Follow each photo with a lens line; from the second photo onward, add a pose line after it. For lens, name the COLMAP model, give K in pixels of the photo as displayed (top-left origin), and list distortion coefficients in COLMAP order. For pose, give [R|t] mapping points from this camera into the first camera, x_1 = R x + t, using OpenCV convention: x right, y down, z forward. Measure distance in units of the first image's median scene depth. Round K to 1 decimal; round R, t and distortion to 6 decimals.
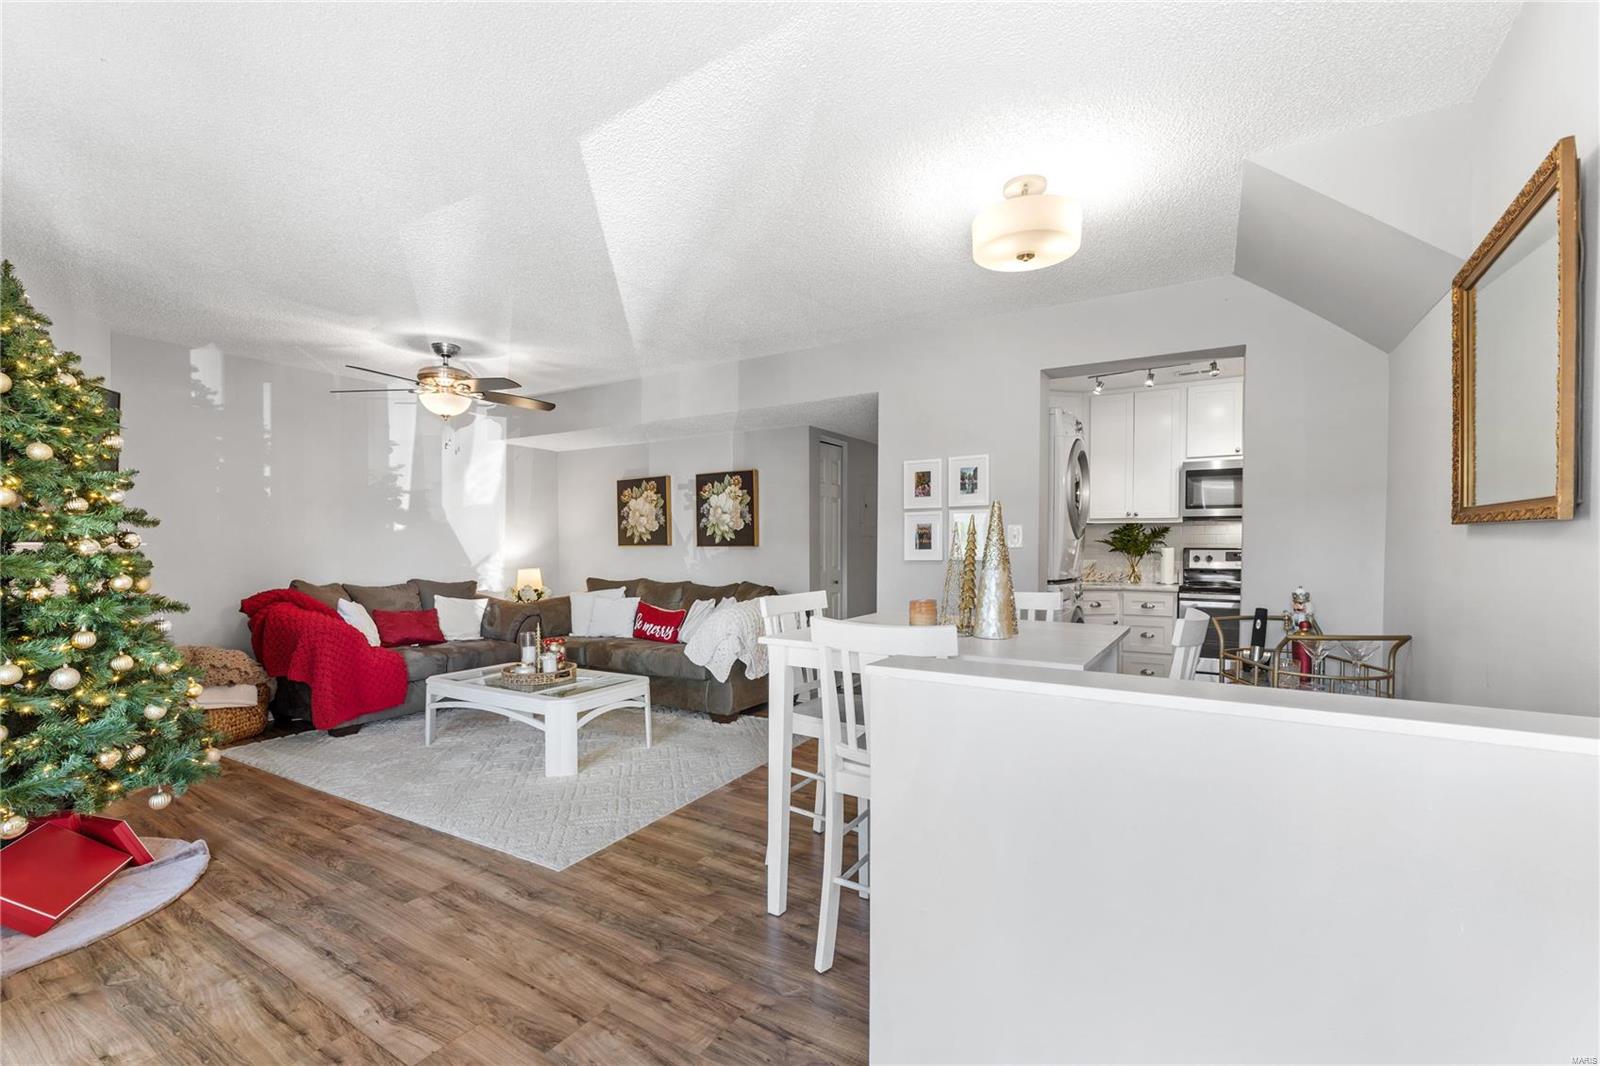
lens RADIAL K [[691.1, 0, 800.0], [0, 691.1, 533.0], [0, 0, 1]] dist [-0.000016, -0.000125]
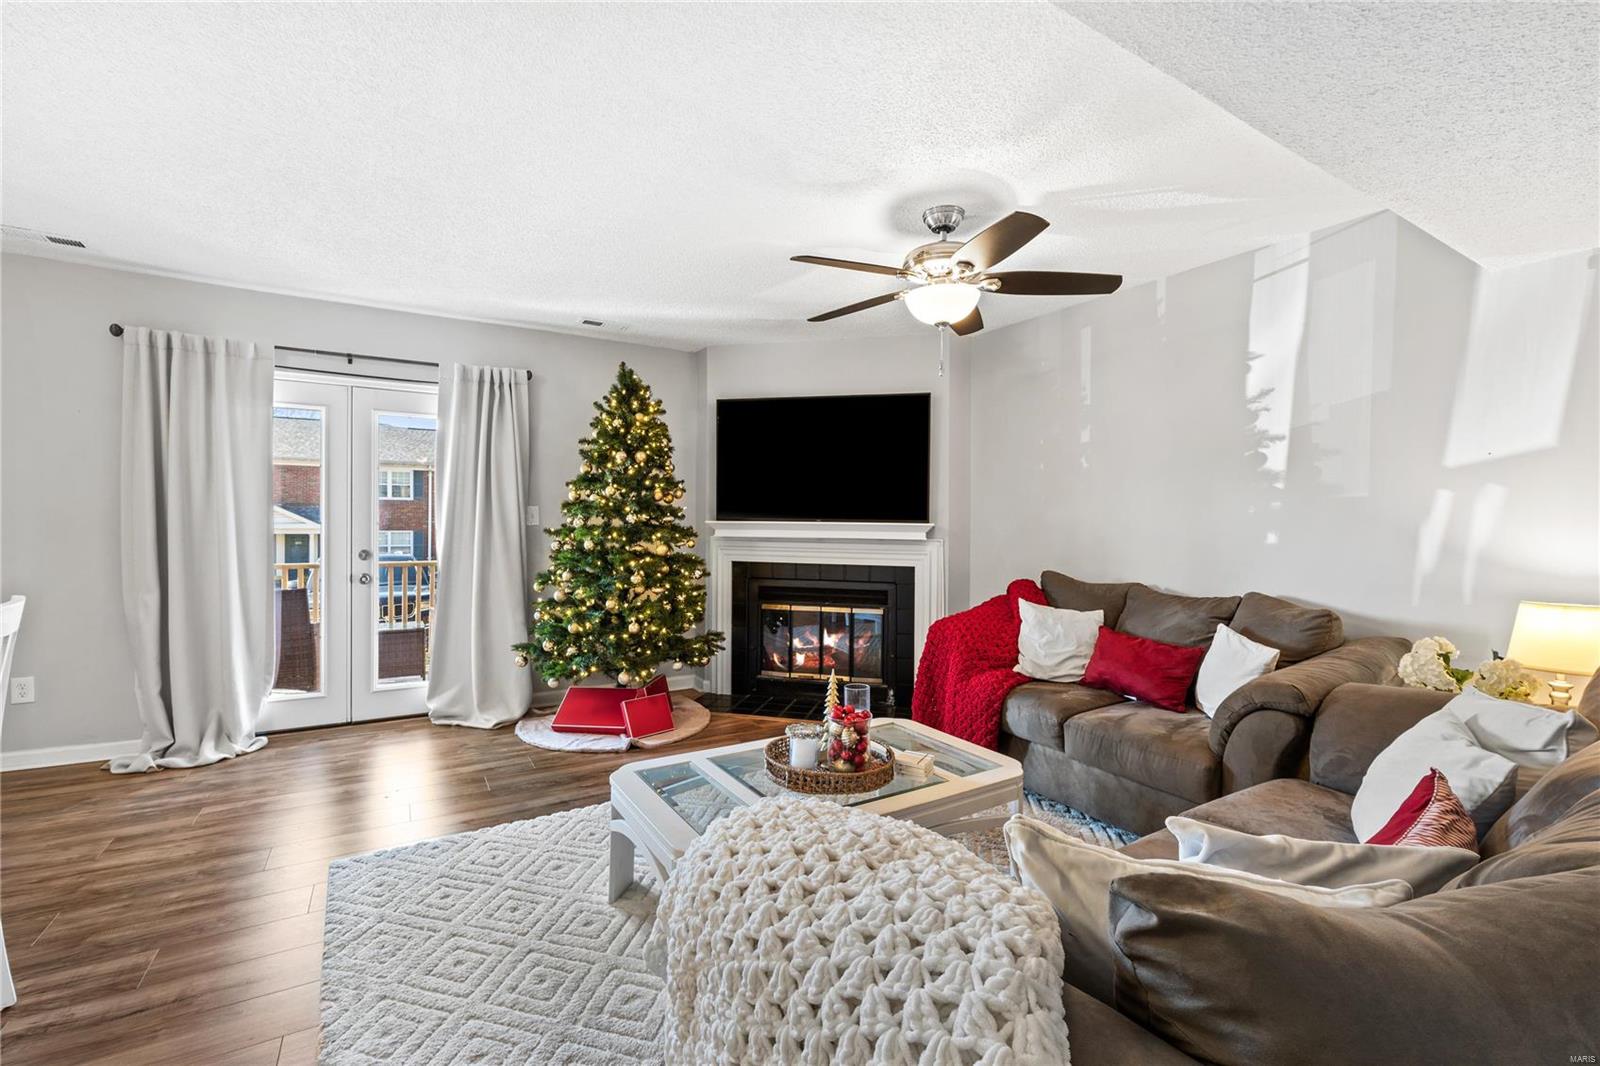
lens RADIAL K [[691.1, 0, 800.0], [0, 691.1, 533.0], [0, 0, 1]] dist [-0.000016, -0.000125]
pose [[-0.479977, -0.001399, -0.877280, 0.088640], [-0.006295, 0.999978, 0.001849, 0.017951], [0.877258, 0.006410, -0.479976, 1.050056]]
